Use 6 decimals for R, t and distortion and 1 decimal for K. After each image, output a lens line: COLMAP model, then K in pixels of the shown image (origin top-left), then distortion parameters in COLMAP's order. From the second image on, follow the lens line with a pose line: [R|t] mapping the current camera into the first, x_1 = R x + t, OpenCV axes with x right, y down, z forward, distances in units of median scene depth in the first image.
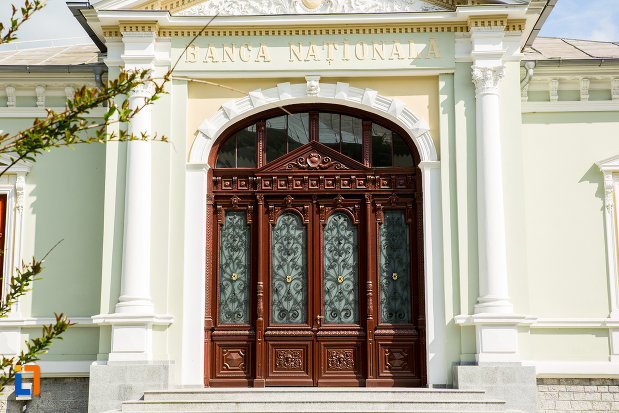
lens RADIAL K [[1064.3, 0, 309.7], [0, 1064.3, 205.0], [0, 0, 1]] dist [0.159586, 0.000000]
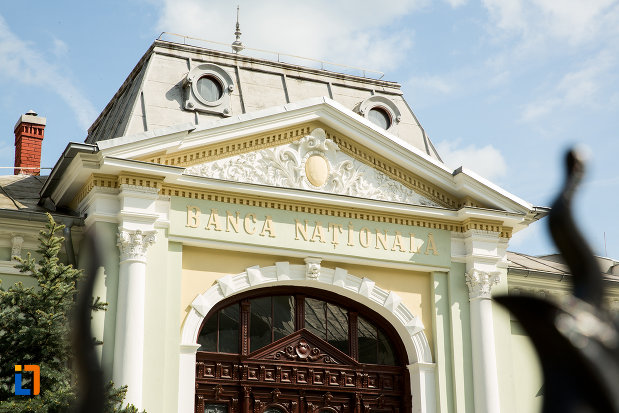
lens RADIAL K [[1236.1, 0, 329.8], [0, 1236.1, 198.4], [0, 0, 1]] dist [0.295397, 0.000000]
pose [[0.889088, 0.133667, 0.437784, -0.456974], [-0.068863, 0.984587, -0.160769, -0.001497], [-0.452526, 0.112791, 0.884589, 0.048081]]
